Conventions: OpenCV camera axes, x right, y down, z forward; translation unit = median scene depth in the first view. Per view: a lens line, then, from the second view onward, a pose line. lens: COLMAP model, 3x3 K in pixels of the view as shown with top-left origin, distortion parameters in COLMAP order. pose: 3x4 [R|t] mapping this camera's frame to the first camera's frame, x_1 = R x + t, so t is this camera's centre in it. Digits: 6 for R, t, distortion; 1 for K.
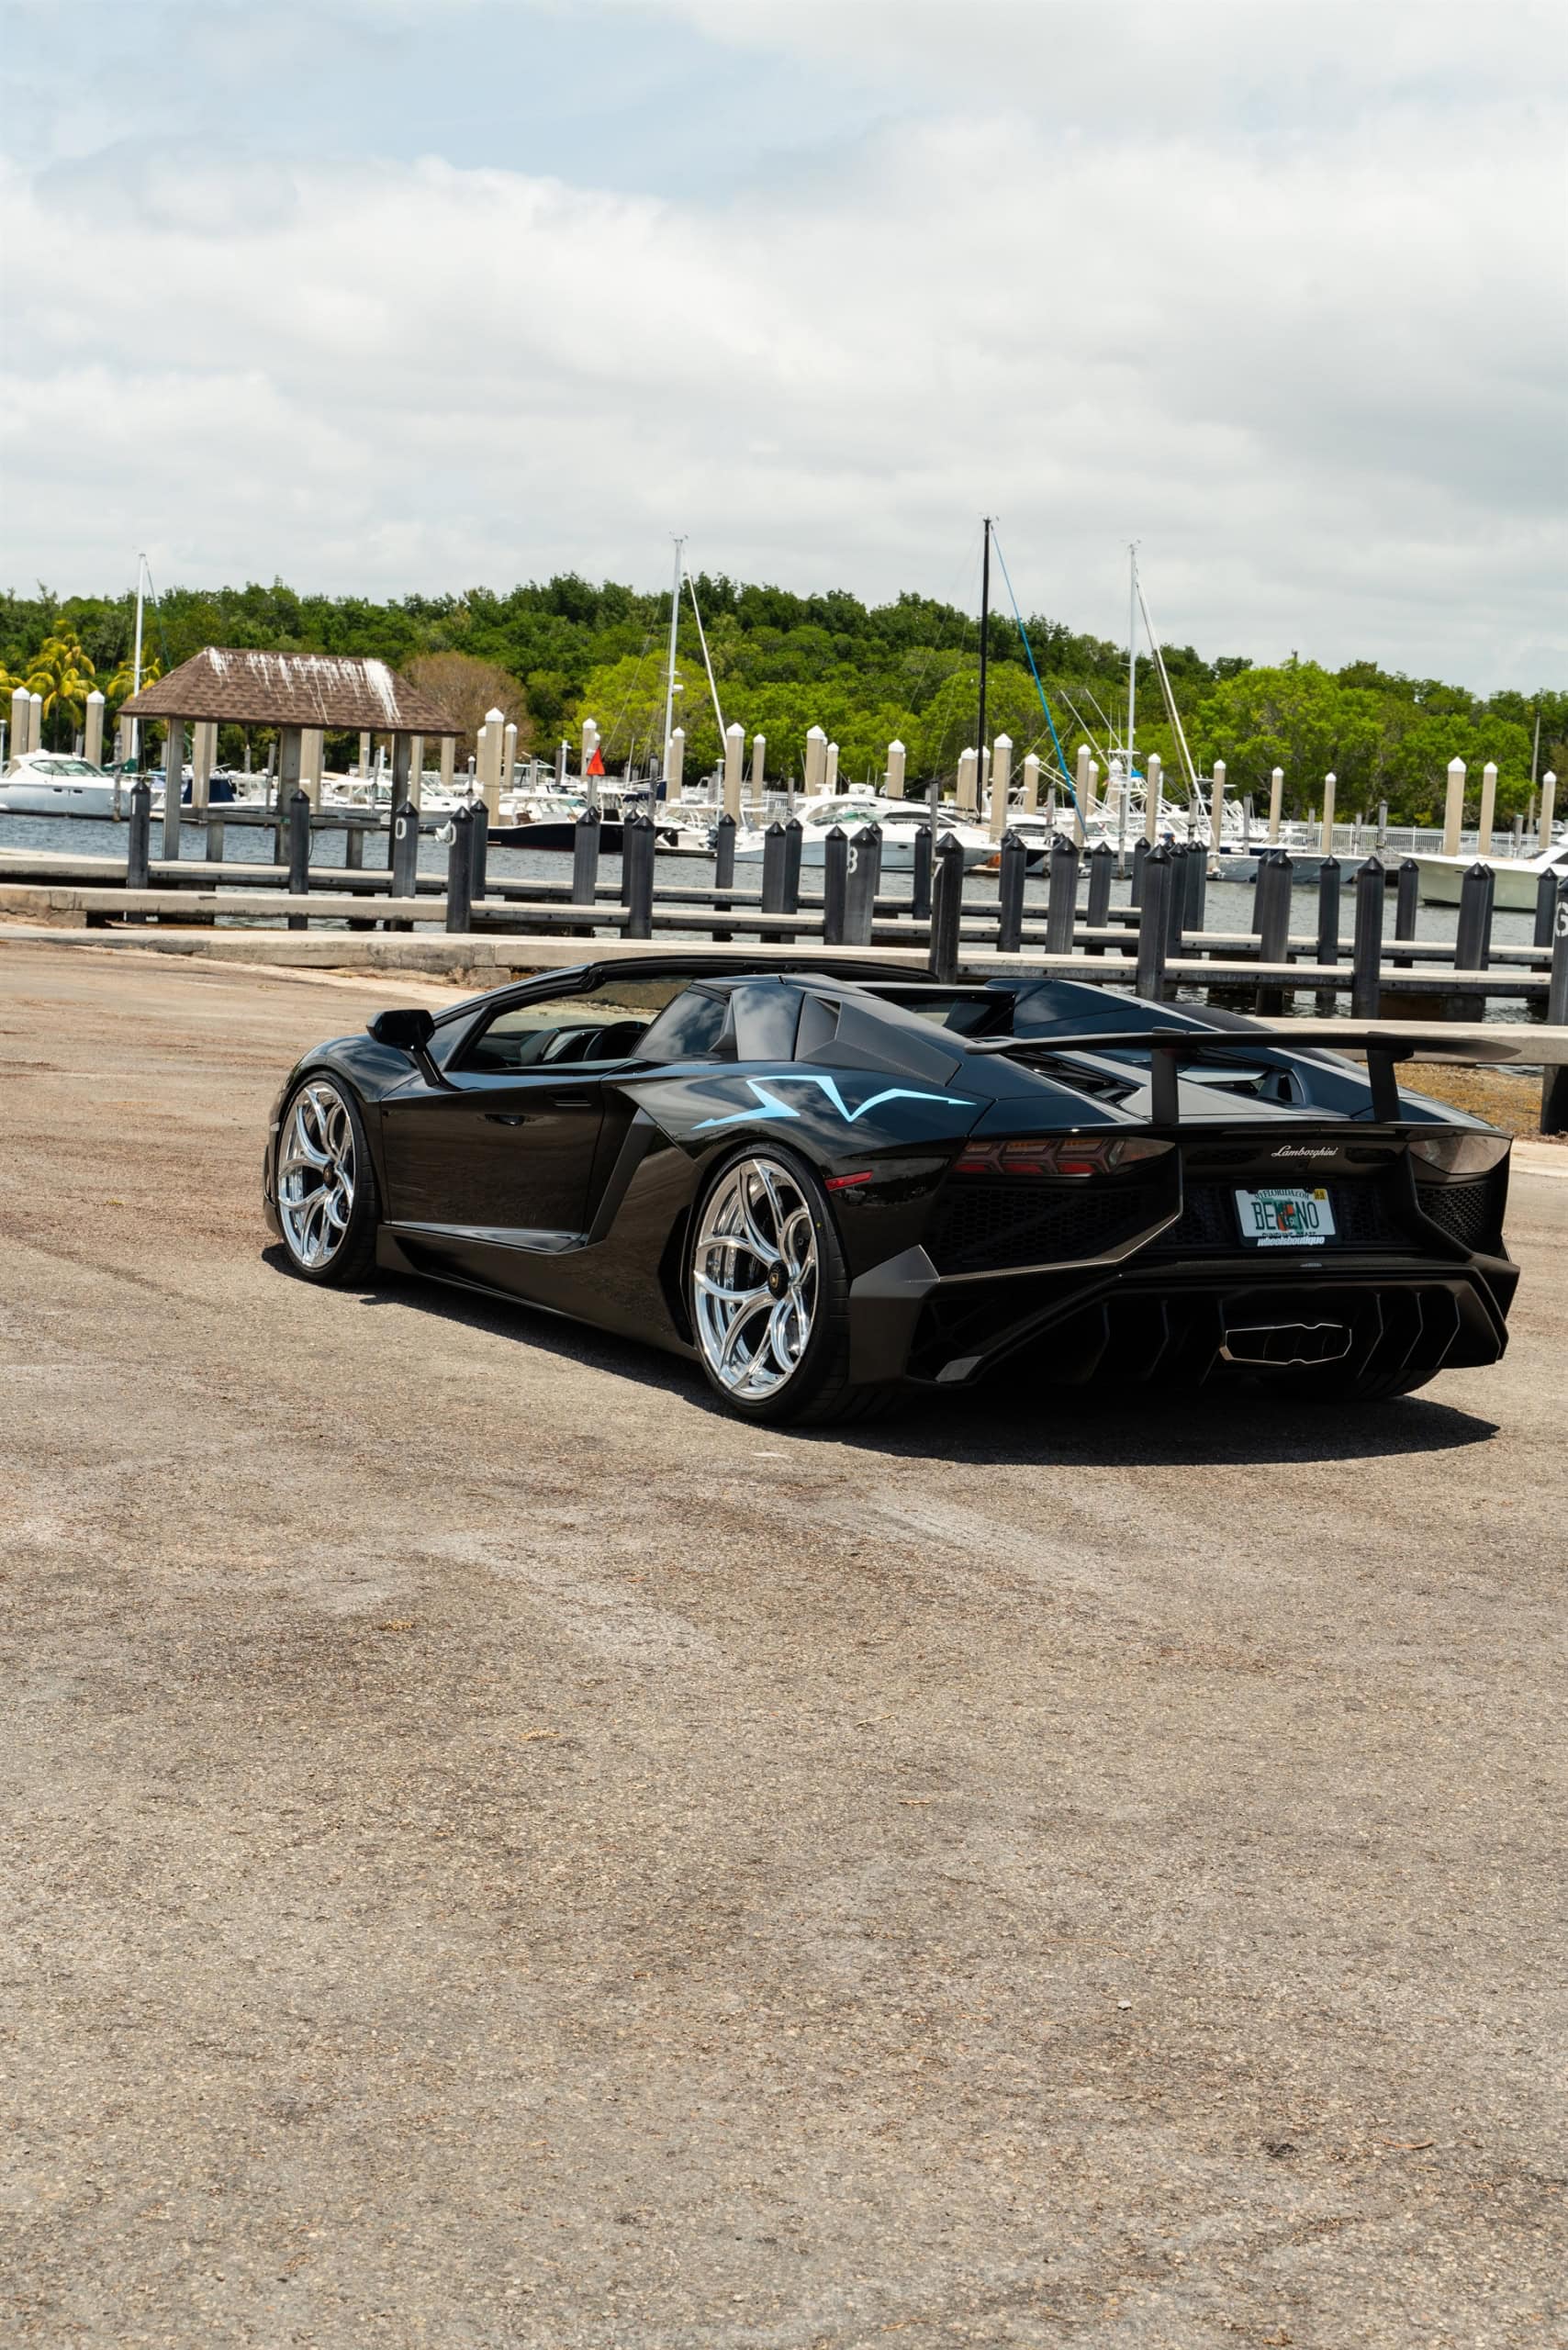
lens RADIAL K [[4215.7, 0, 784.0], [0, 4215.7, 1175.0], [0, 0, 1]] dist [-0.000490, -0.281210]
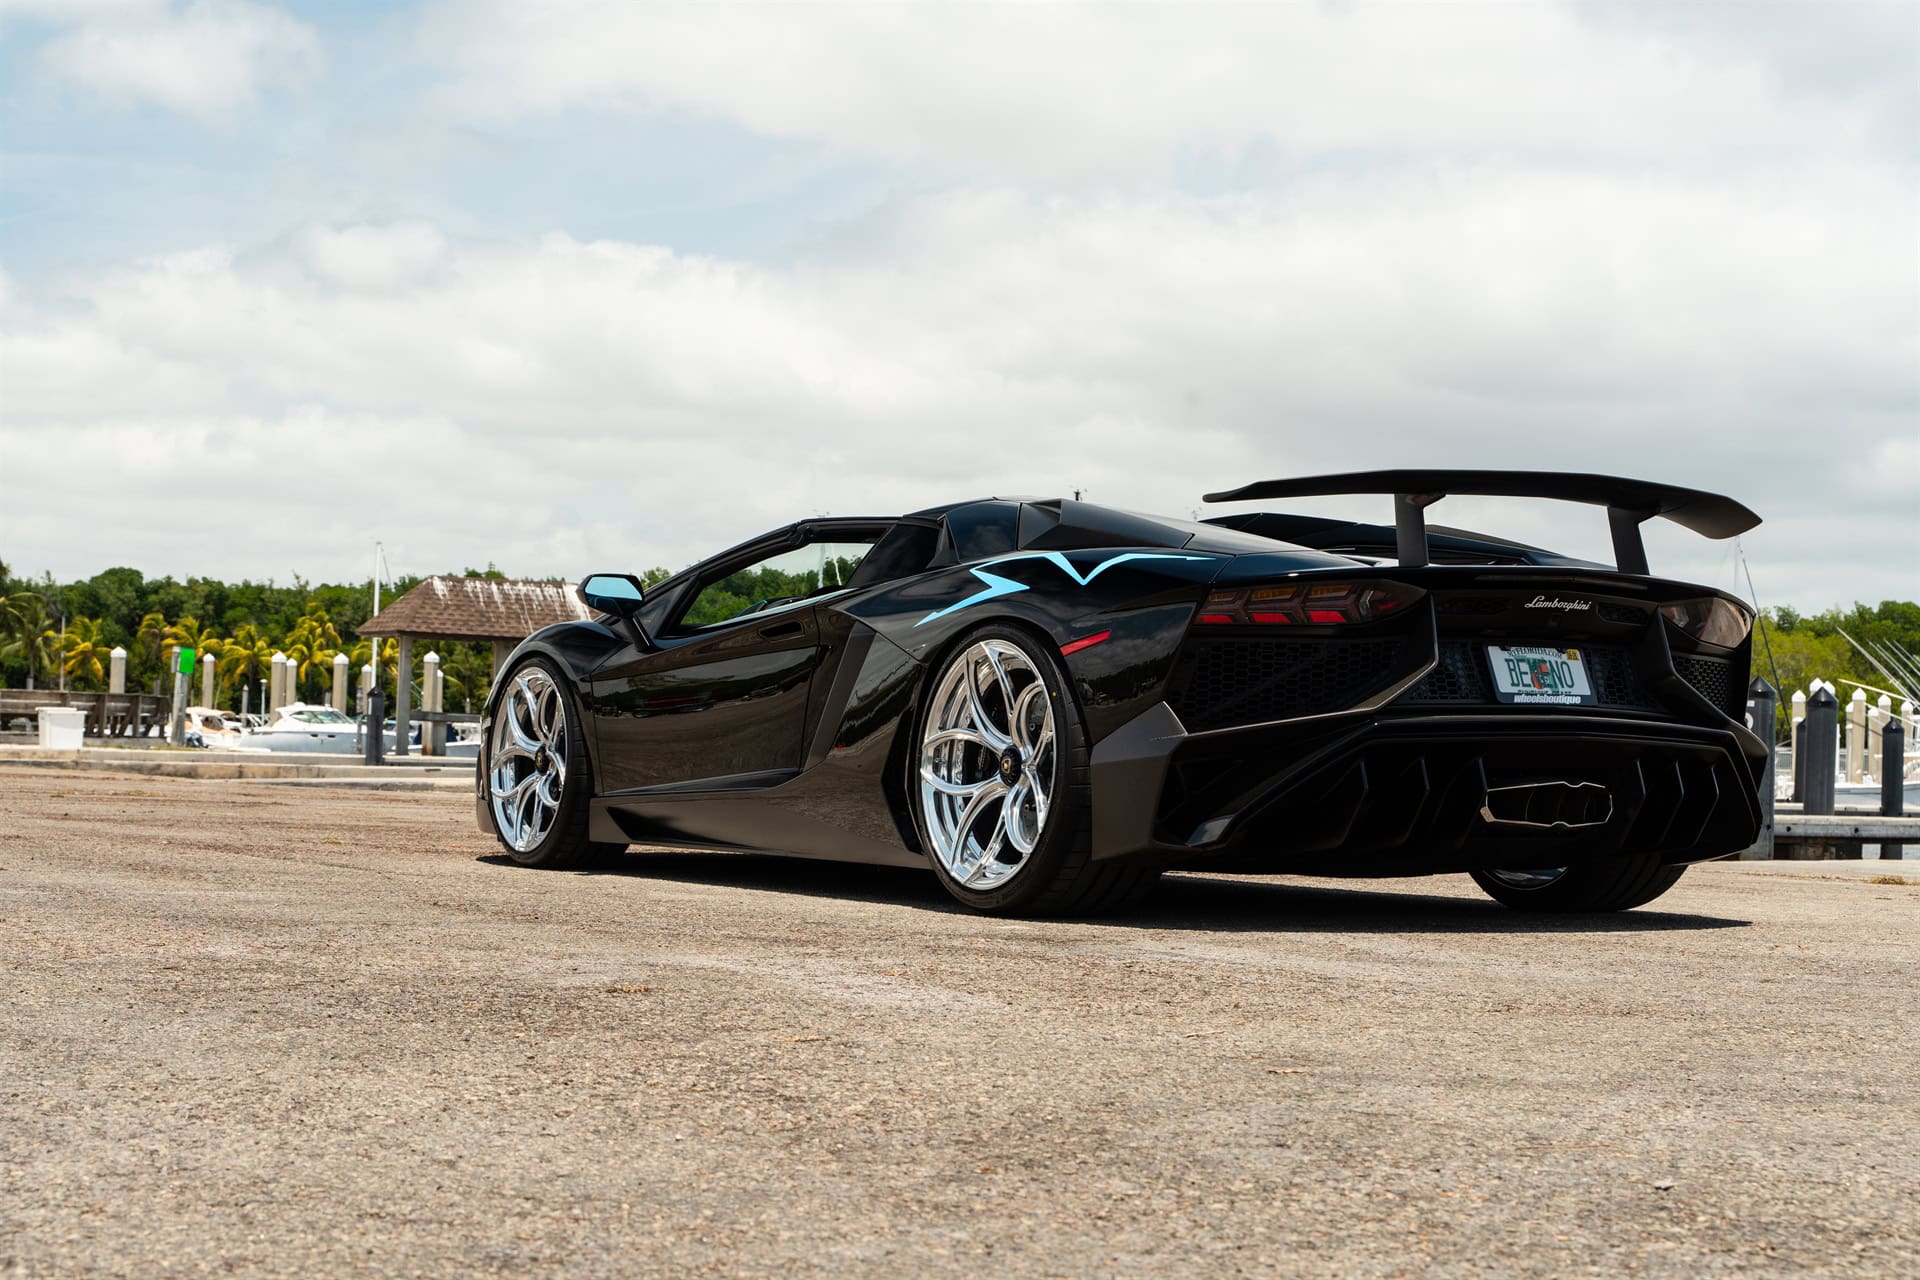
lens RADIAL K [[3444.2, 0, 960.0], [0, 3444.2, 640.0], [0, 0, 1]] dist [-0.000490, -0.281210]
pose [[0.999590, -0.023398, 0.016476, -0.025032], [0.025246, 0.992118, -0.122736, 0.092024], [-0.013474, 0.123102, 0.992303, 0.215667]]
